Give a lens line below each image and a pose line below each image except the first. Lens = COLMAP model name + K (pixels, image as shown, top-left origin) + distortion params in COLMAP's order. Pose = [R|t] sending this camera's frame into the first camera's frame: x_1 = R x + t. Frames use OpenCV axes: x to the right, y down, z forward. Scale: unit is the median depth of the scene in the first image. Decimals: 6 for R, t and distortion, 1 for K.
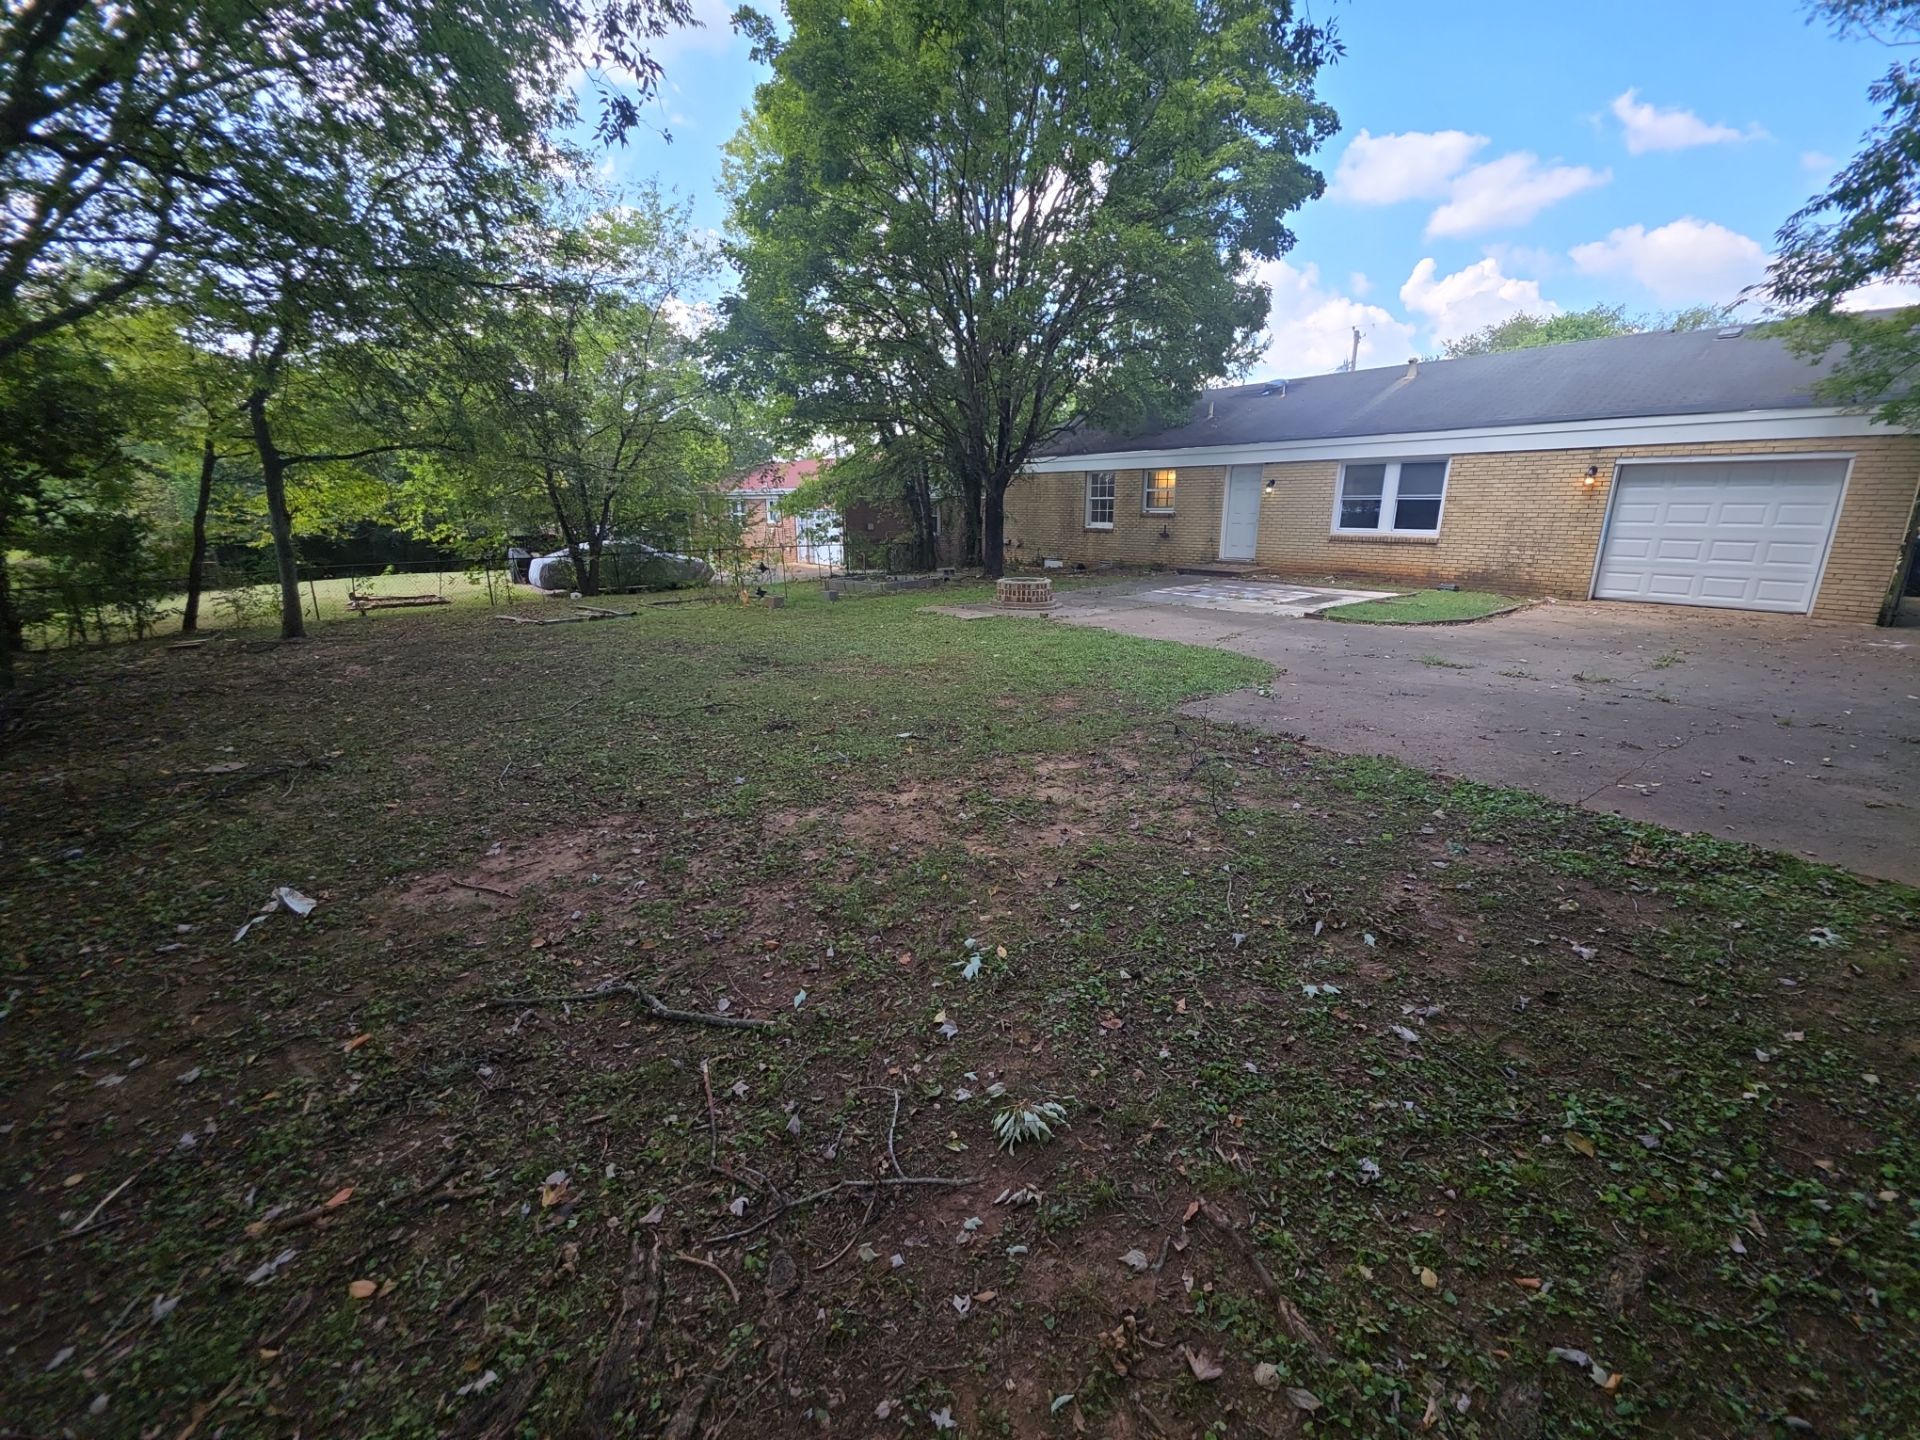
lens RADIAL K [[768.2, 0, 963.8], [0, 768.2, 721.6], [0, 0, 1]] dist [-0.000273, -0.000551]
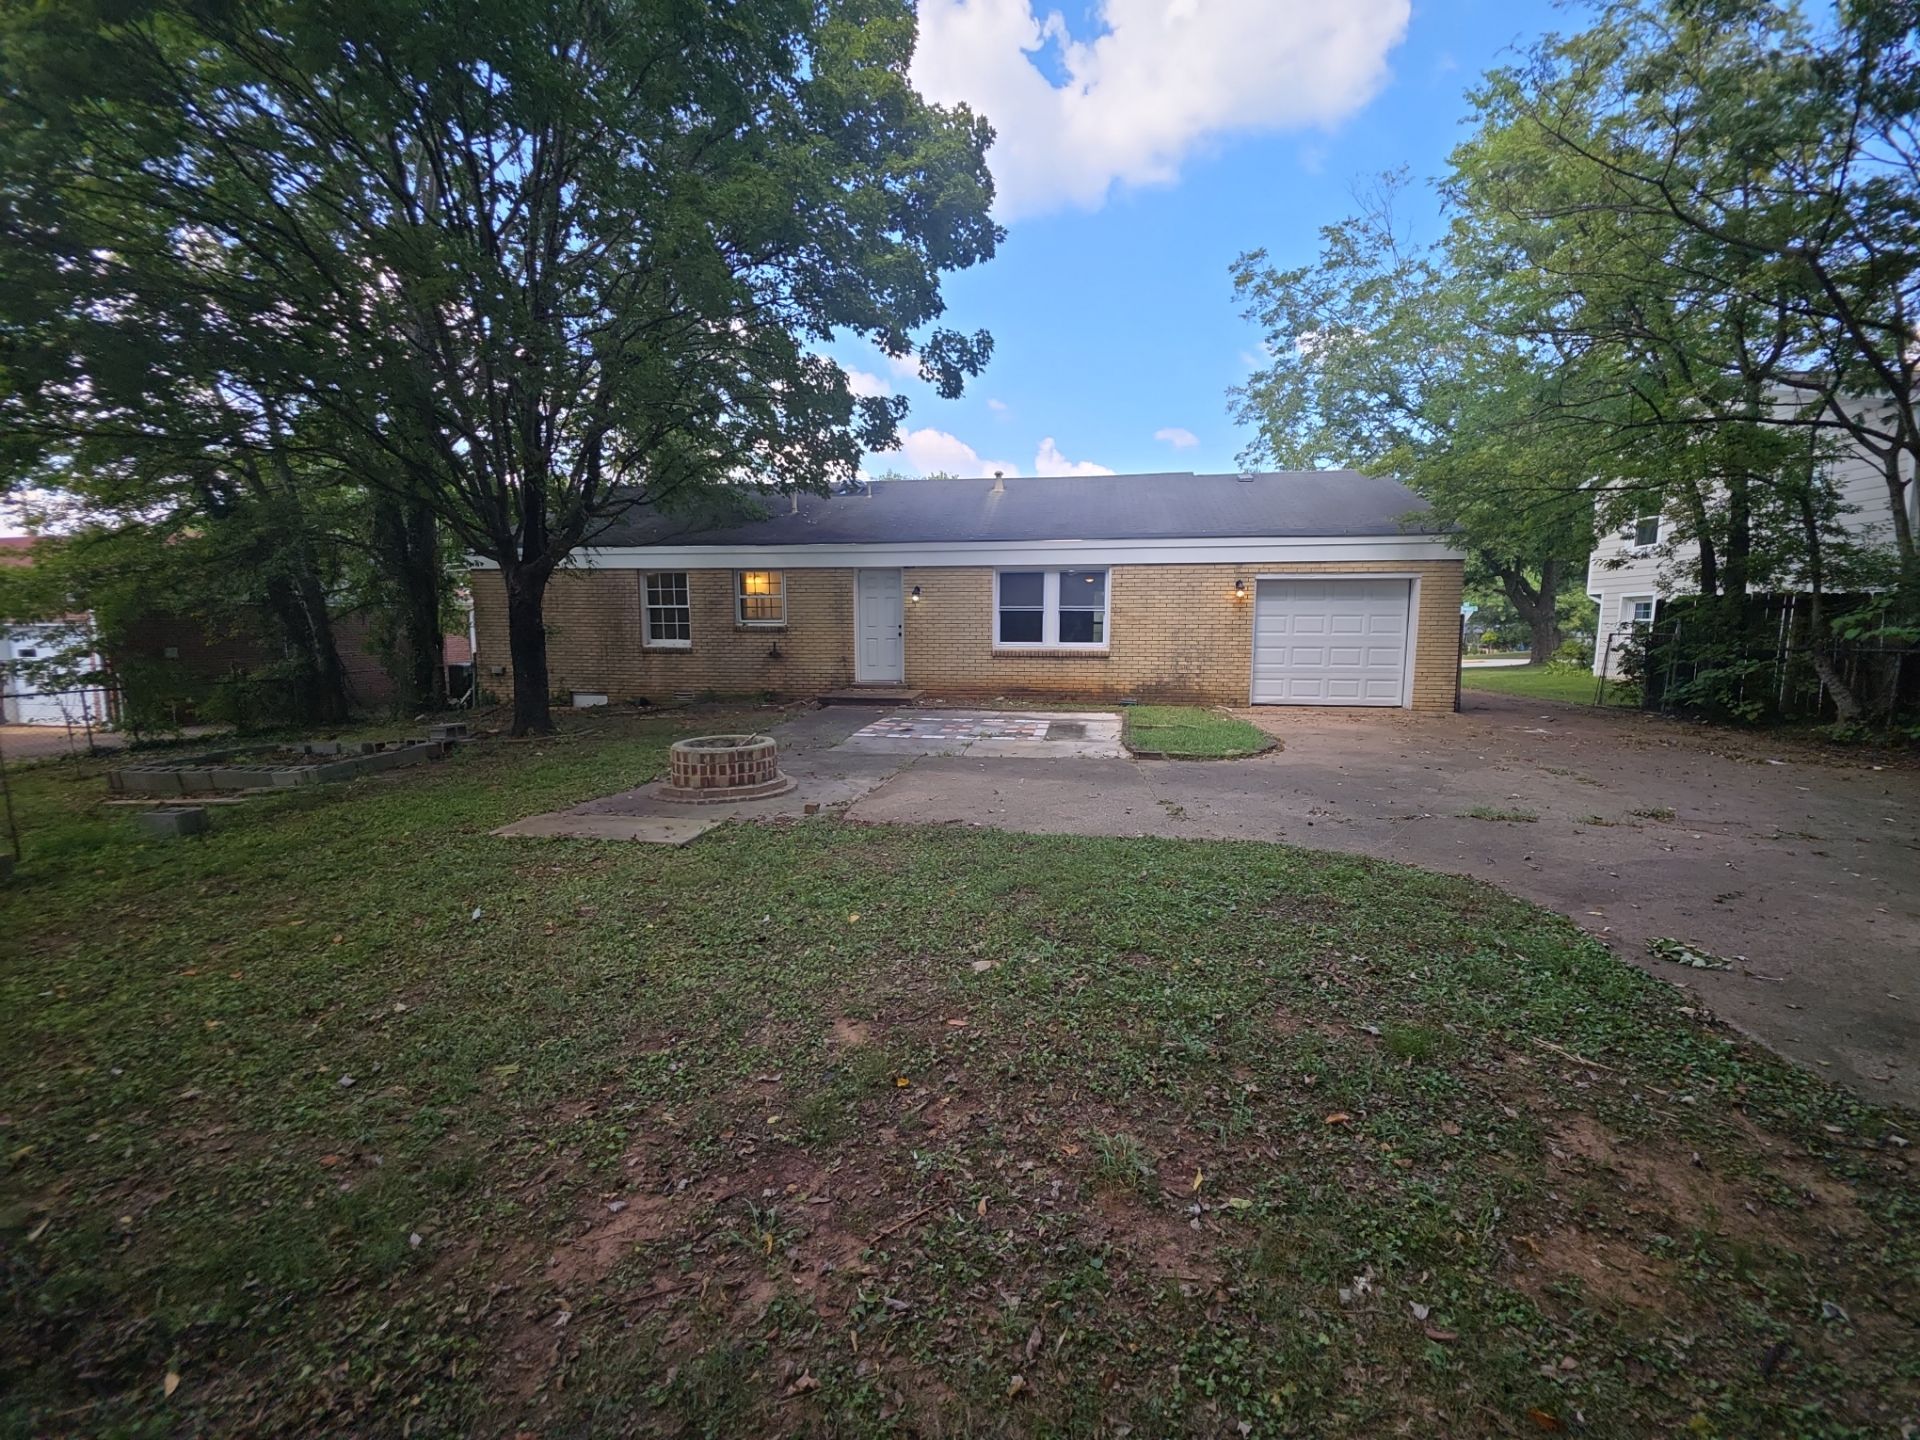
lens RADIAL K [[768.2, 0, 960.2], [0, 768.2, 709.0], [0, 0, 1]] dist [-0.000273, -0.000551]
pose [[0.739951, -0.074623, 0.668509, -0.131469], [0.180571, 0.979386, -0.090544, -0.107455], [-0.647971, 0.187711, 0.738172, 0.402411]]
